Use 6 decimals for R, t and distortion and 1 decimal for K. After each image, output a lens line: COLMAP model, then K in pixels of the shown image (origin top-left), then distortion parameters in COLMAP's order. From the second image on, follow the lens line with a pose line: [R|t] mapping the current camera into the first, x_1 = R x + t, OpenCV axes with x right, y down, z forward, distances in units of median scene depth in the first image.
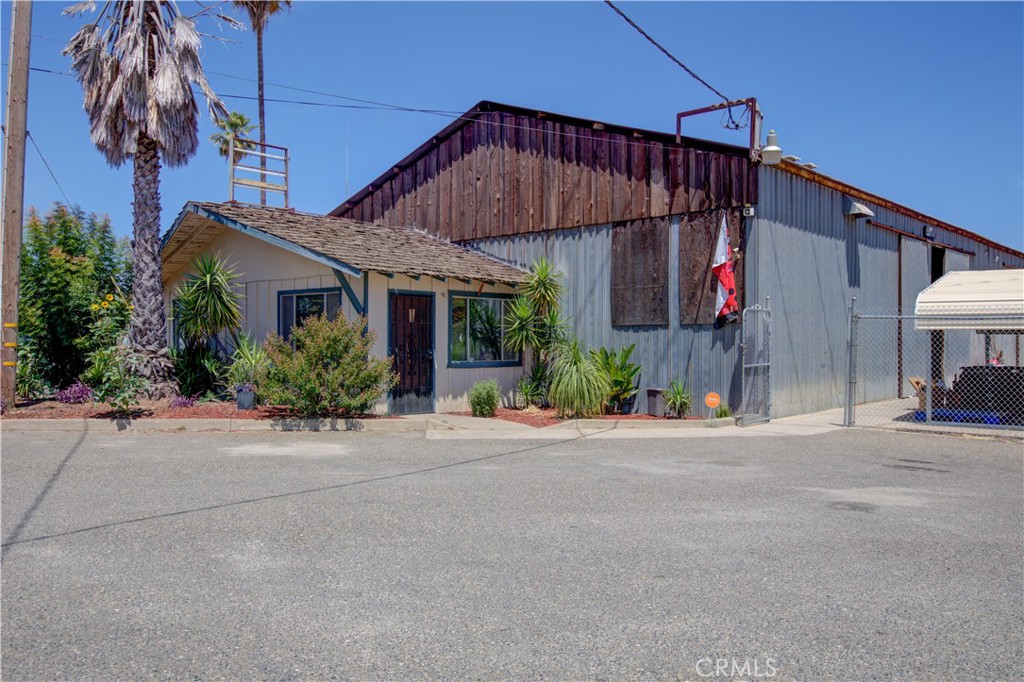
lens RADIAL K [[841.8, 0, 512.0], [0, 841.8, 341.0], [0, 0, 1]] dist [-0.003997, -0.001523]
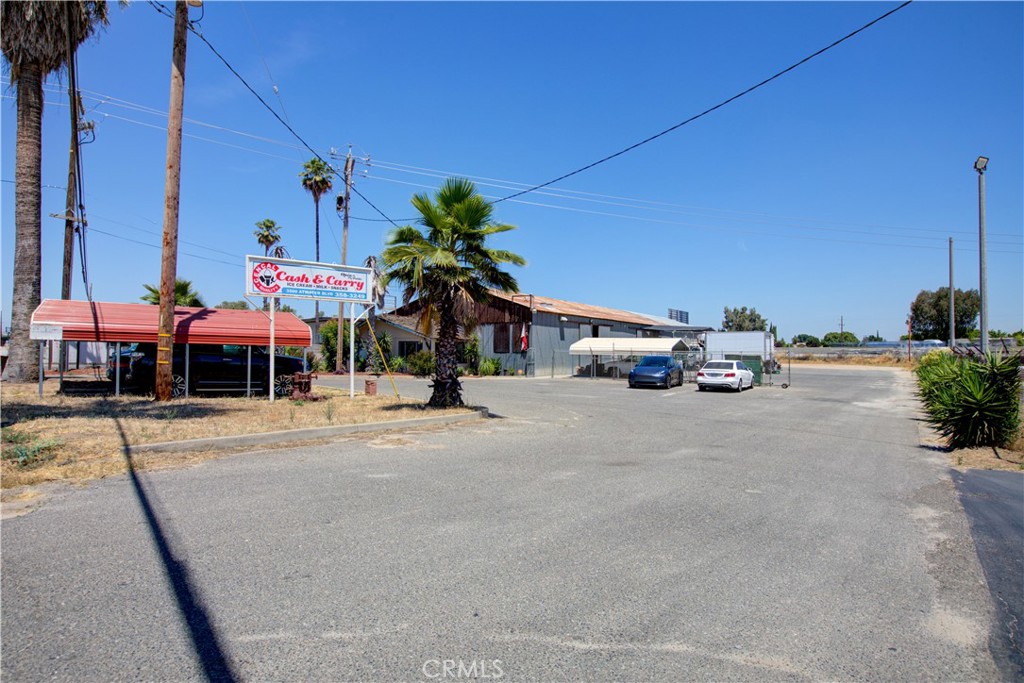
lens RADIAL K [[604.6, 0, 512.0], [0, 604.6, 341.5], [0, 0, 1]] dist [0.002539, 0.001008]
pose [[0.982640, 0.010248, 0.185241, -0.292347], [-0.008464, 0.999910, -0.010421, -0.037306], [-0.185331, 0.008673, 0.982638, -1.596840]]
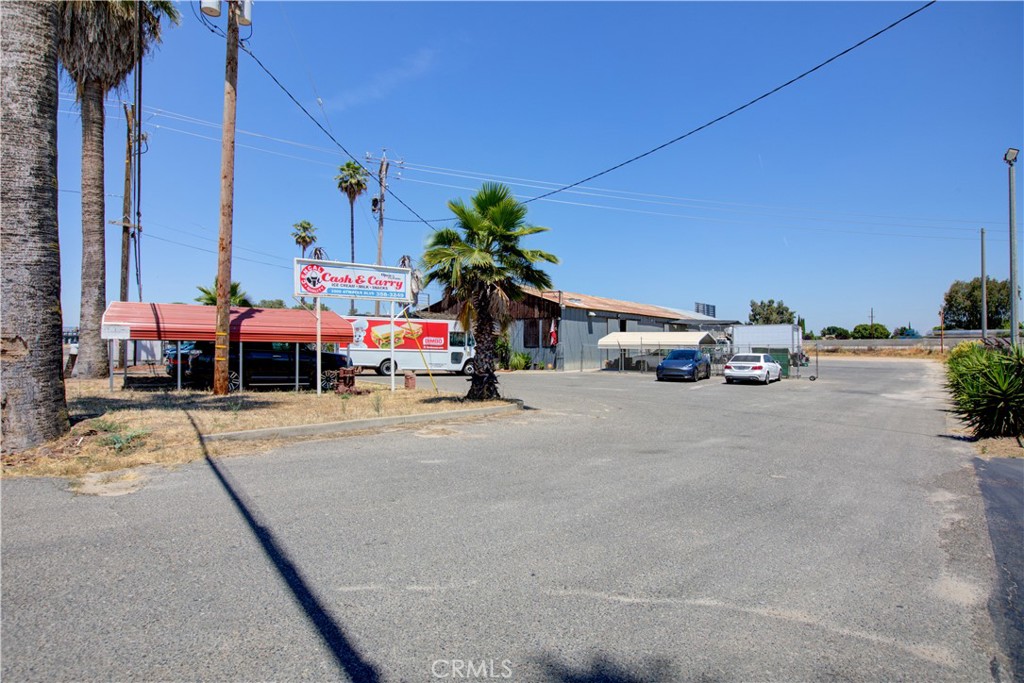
lens RADIAL K [[593.4, 0, 512.0], [0, 593.4, 341.5], [0, 0, 1]] dist [0.000564, 0.000870]
pose [[0.990223, 0.000714, 0.139489, -0.306333], [-0.000515, 0.999999, -0.001466, -0.038457], [-0.139490, 0.001380, 0.990222, -1.623105]]
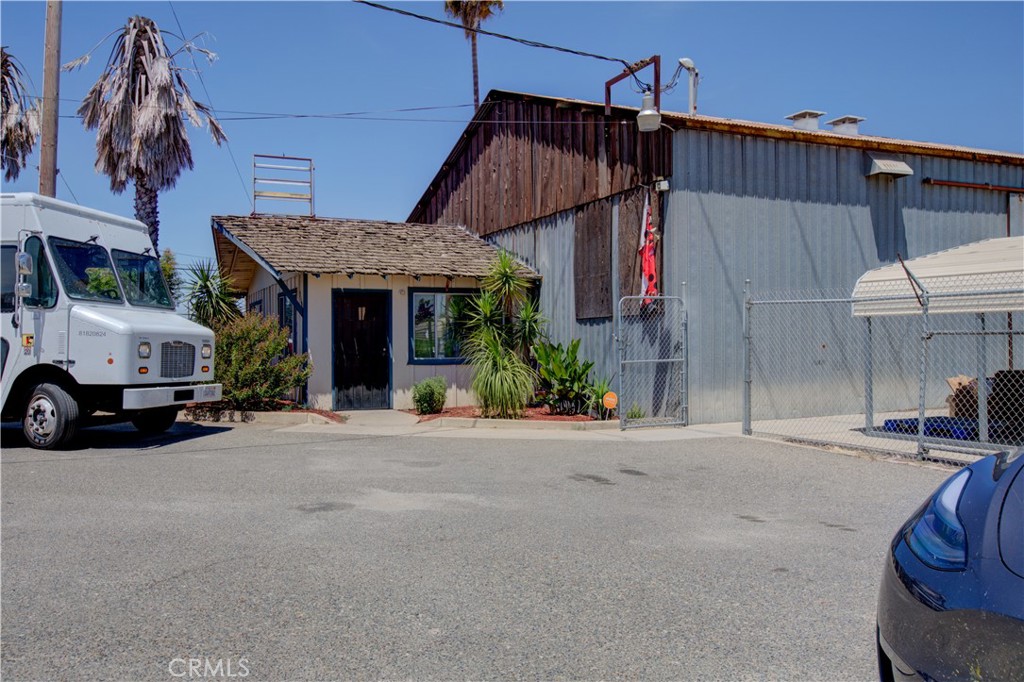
lens RADIAL K [[880.7, 0, 493.4], [0, 880.7, 340.1], [0, 0, 1]] dist [0.003468, 0.000519]
pose [[0.910042, -0.010607, -0.414380, 0.462192], [0.011296, 0.999936, -0.000788, 0.004968], [0.414362, -0.003964, 0.910103, 0.087234]]
